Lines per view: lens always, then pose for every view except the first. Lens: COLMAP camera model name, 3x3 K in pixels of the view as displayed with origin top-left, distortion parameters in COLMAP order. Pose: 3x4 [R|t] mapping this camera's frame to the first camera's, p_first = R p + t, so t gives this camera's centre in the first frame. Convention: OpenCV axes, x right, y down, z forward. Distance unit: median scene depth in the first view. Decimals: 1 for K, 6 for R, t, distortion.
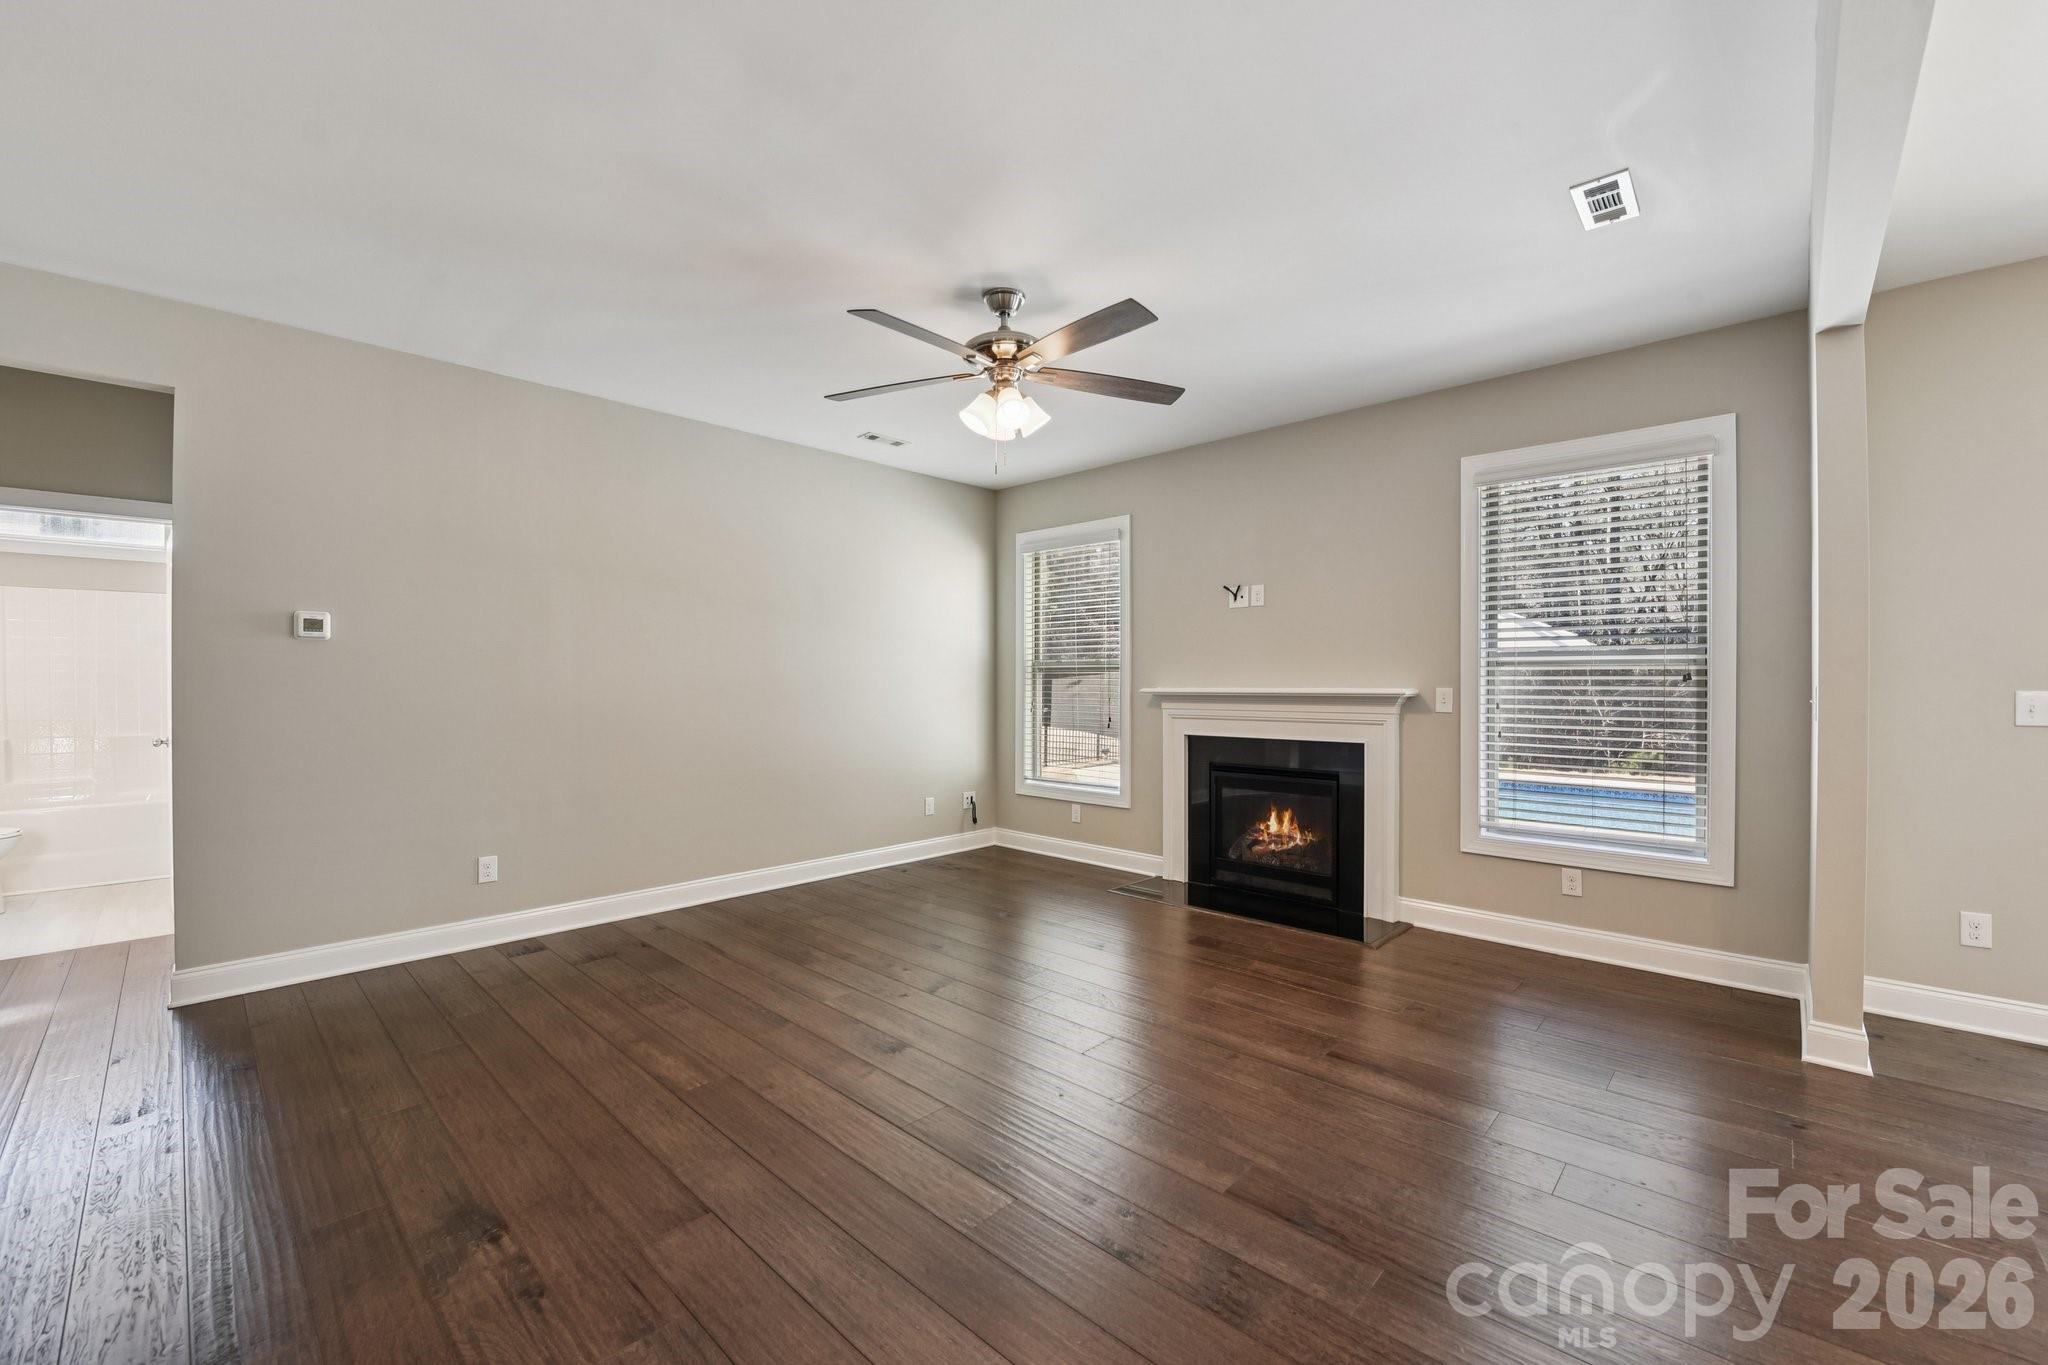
lens RADIAL K [[812.7, 0, 1028.4], [0, 812.7, 684.6], [0, 0, 1]] dist [-0.021870, -0.000407]
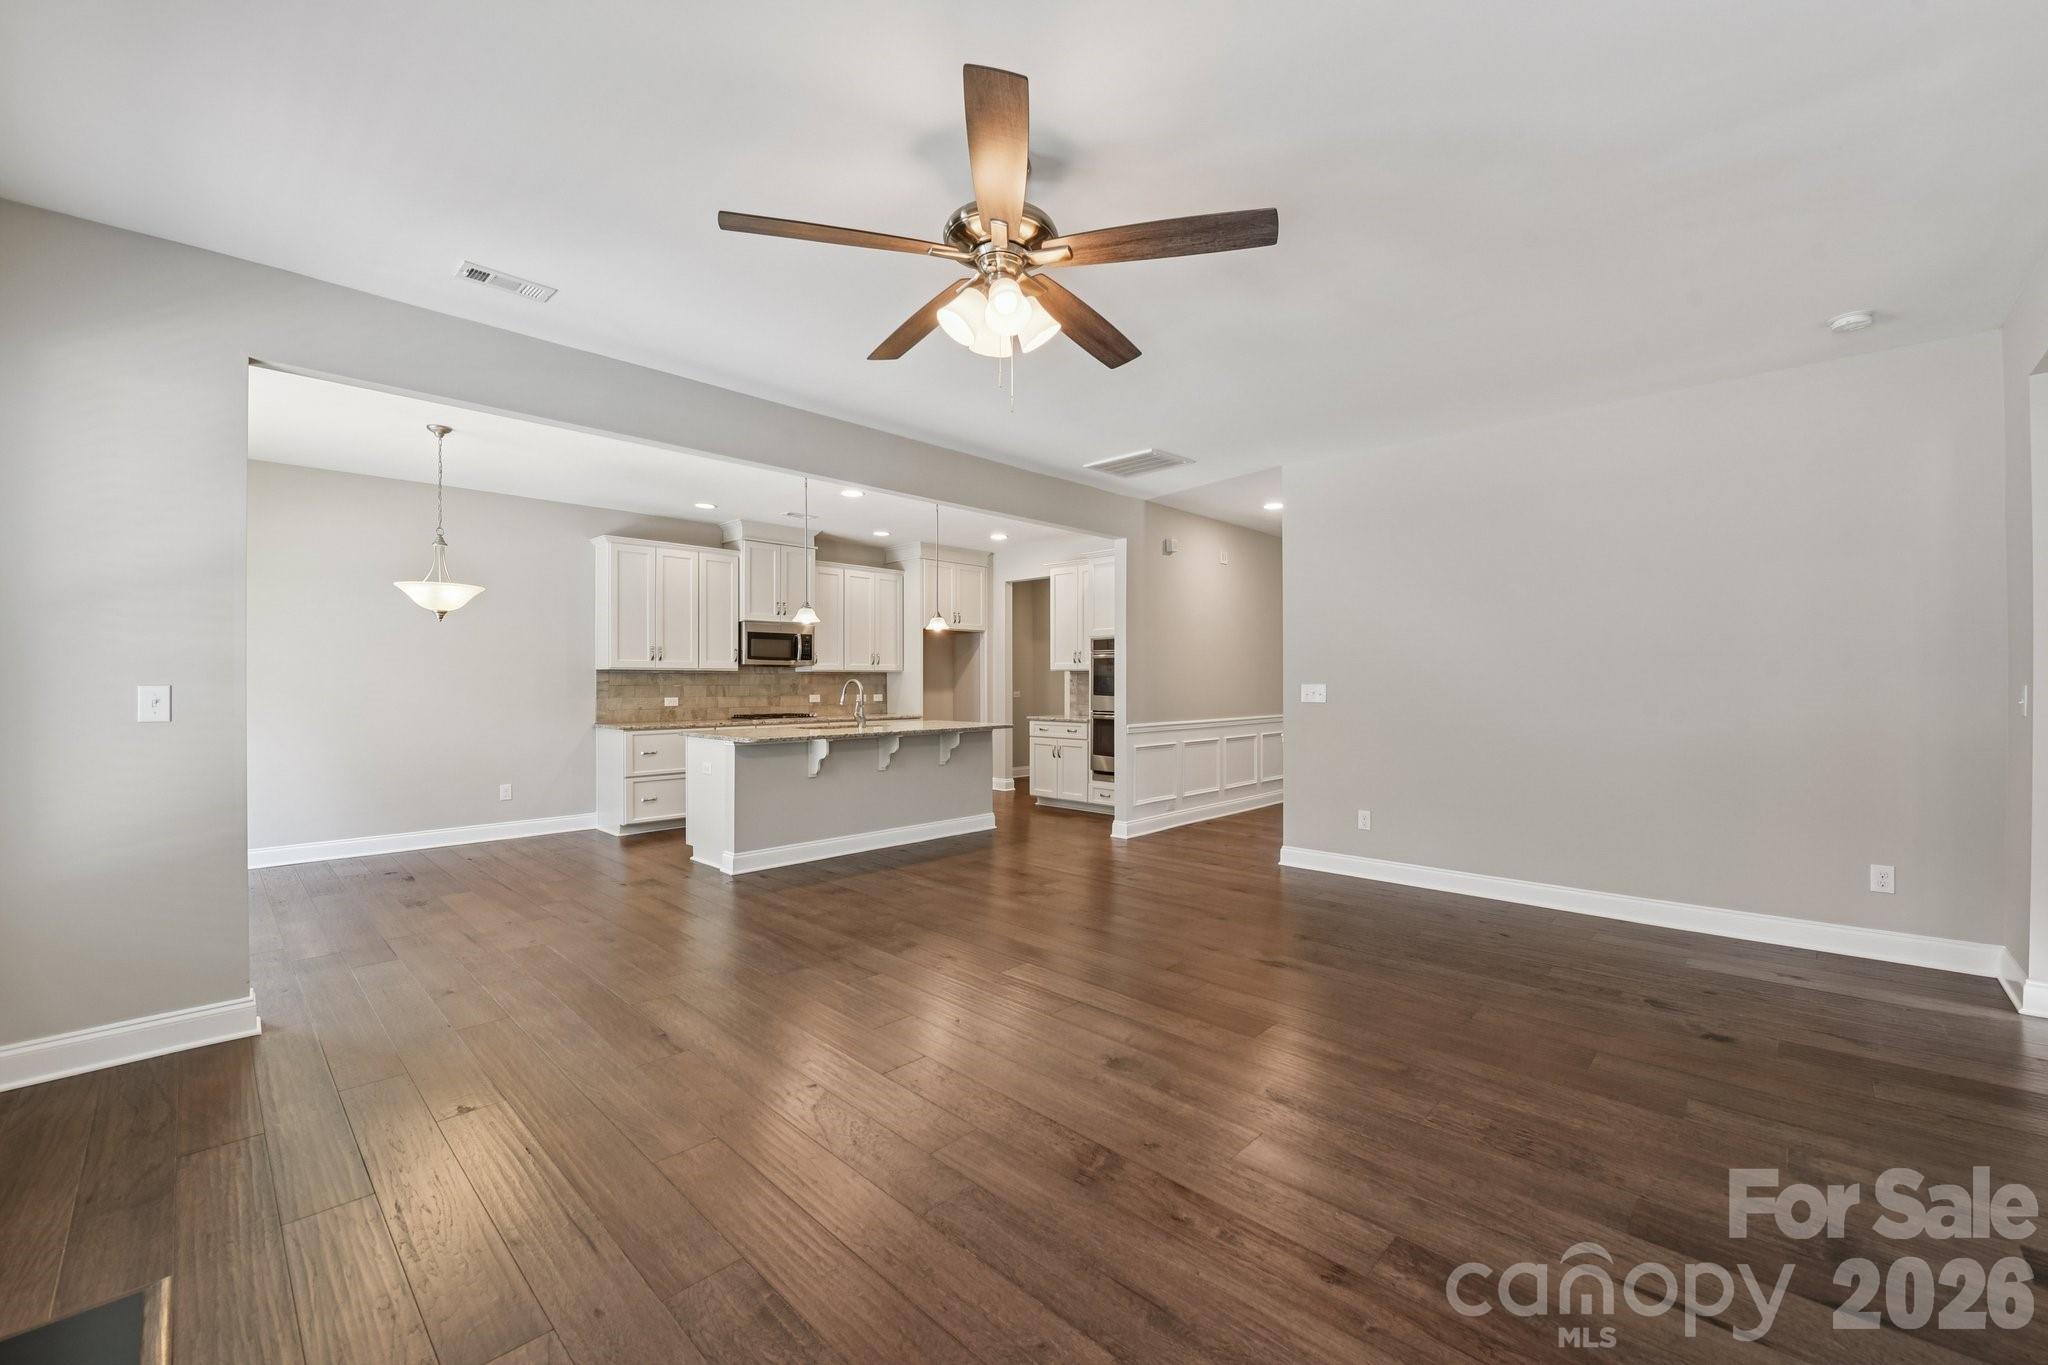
lens RADIAL K [[812.4, 0, 1024.0], [0, 812.4, 682.5], [0, 0, 1]] dist [-0.014832, -0.000338]
pose [[-0.999909, 0.000786, 0.013494, -0.044526], [0.000814, 0.999998, 0.002067, -0.000969], [-0.013492, 0.002078, -0.999907, 1.296674]]
